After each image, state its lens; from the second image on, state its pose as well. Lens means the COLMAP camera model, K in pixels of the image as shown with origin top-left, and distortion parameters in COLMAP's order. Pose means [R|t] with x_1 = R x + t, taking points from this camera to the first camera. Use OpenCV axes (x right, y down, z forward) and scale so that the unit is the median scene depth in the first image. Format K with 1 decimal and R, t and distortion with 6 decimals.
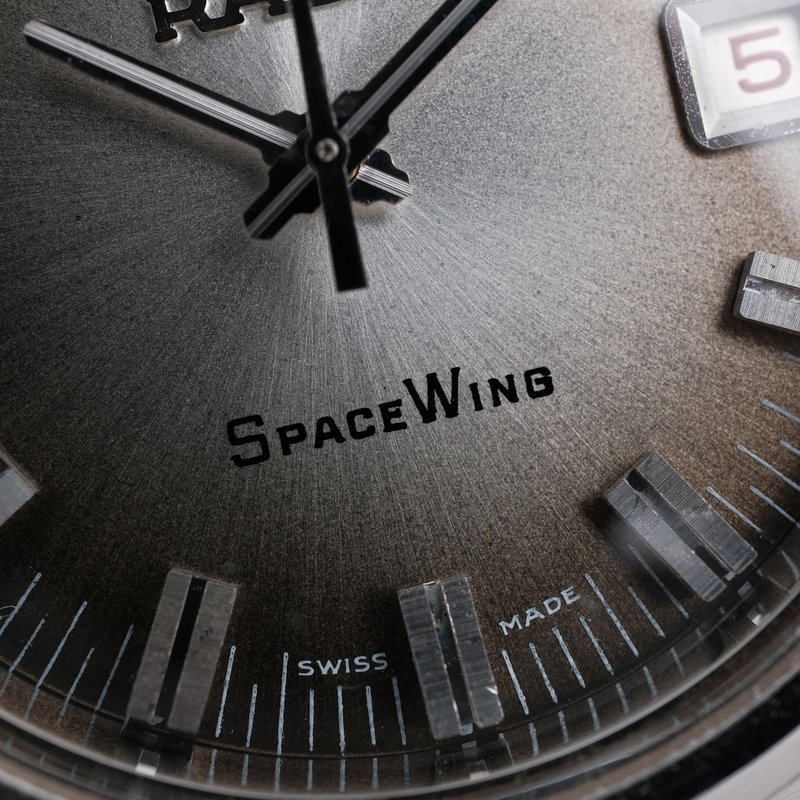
lens RADIAL K [[1539.3, 0, 398.5], [0, 1539.3, 403.2], [0, 0, 1]] dist [-0.047348, 0.000000]
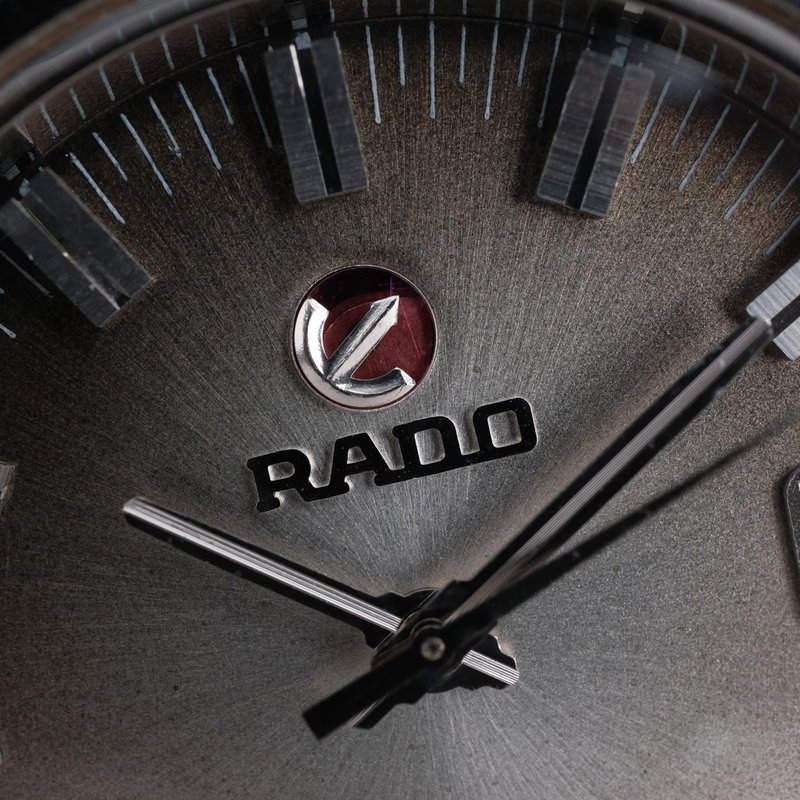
lens RADIAL K [[1539.3, 0, 400.8], [0, 1539.3, 399.6], [0, 0, 1]] dist [-0.047348, 0.000000]
pose [[0.998979, 0.024371, -0.038030, -0.032549], [-0.023198, 0.999251, 0.030978, -0.336780], [0.038756, -0.030064, 0.998796, 0.033601]]
